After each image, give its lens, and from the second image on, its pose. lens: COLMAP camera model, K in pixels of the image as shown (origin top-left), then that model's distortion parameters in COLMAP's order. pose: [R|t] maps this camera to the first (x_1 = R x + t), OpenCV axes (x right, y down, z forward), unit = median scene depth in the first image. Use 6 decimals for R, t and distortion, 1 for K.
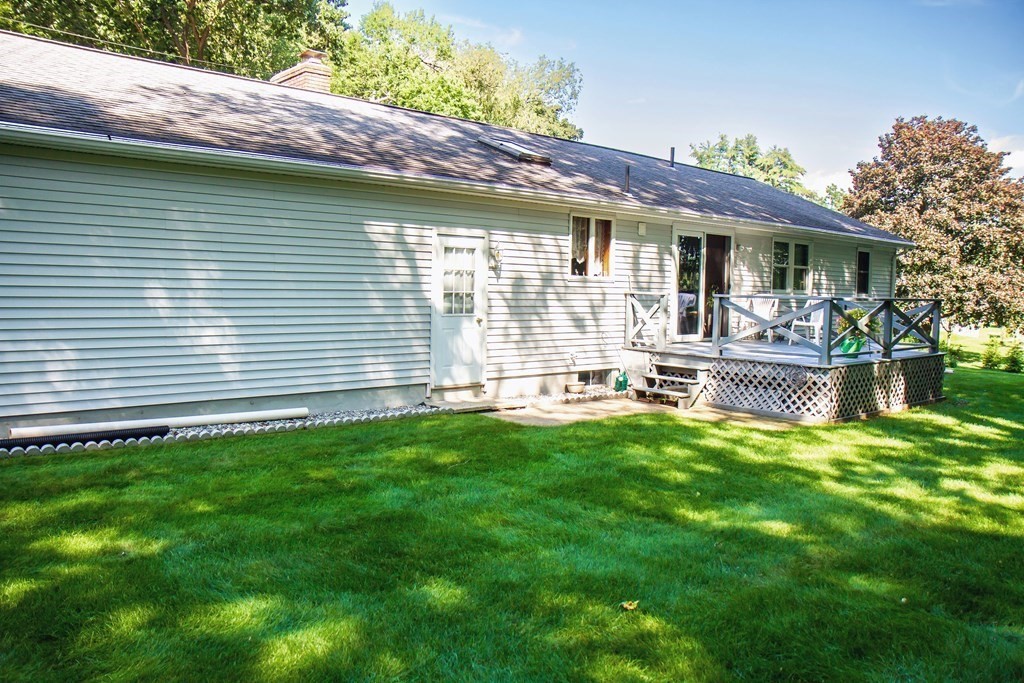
lens RADIAL K [[809.1, 0, 511.2], [0, 809.1, 344.4], [0, 0, 1]] dist [-0.106871, 0.101725]
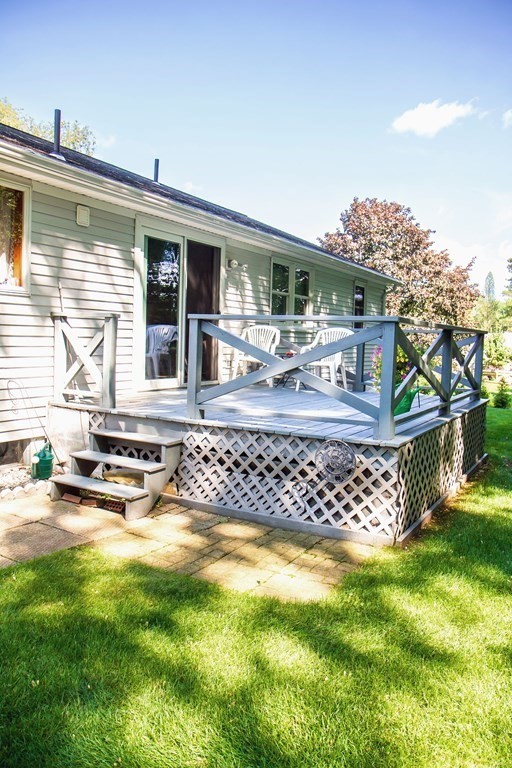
lens RADIAL K [[606.9, 0, 259.6], [0, 606.9, 384.4], [0, 0, 1]] dist [-0.106871, 0.101725]
pose [[0.949059, -0.014970, 0.314742, 0.146699], [0.011115, 0.999840, 0.014038, -0.015424], [-0.314901, -0.009824, 0.949074, 0.513890]]
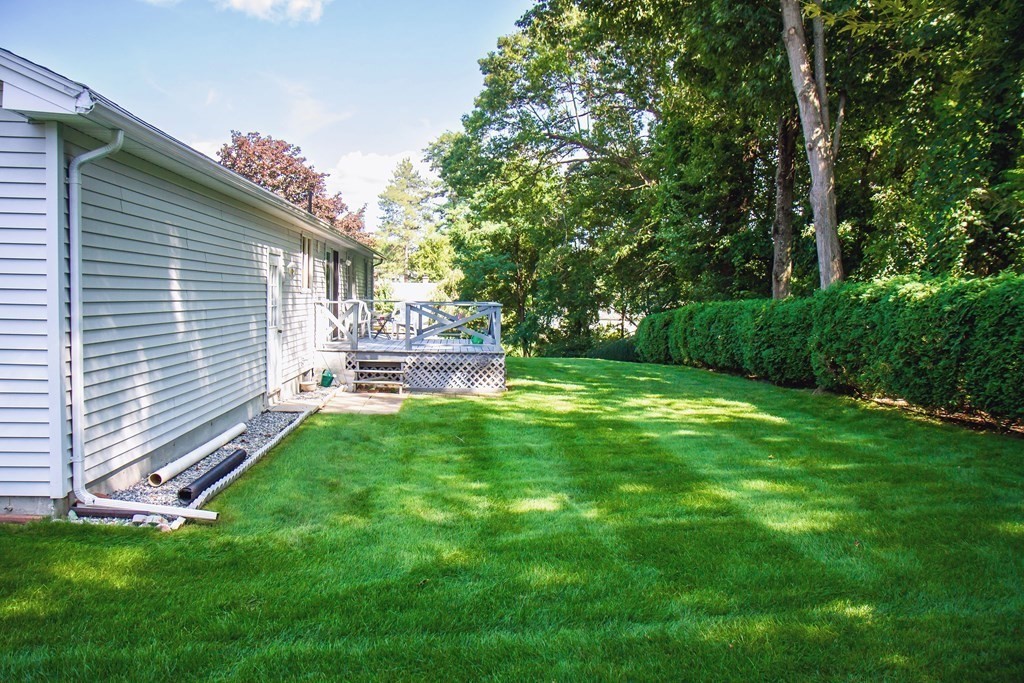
lens RADIAL K [[809.1, 0, 513.3], [0, 809.1, 343.2], [0, 0, 1]] dist [-0.106871, 0.101725]
pose [[0.622668, -0.054683, 0.780573, -0.583788], [0.051170, 0.998265, 0.029114, -0.024048], [-0.780811, 0.021813, 0.624386, 0.062068]]
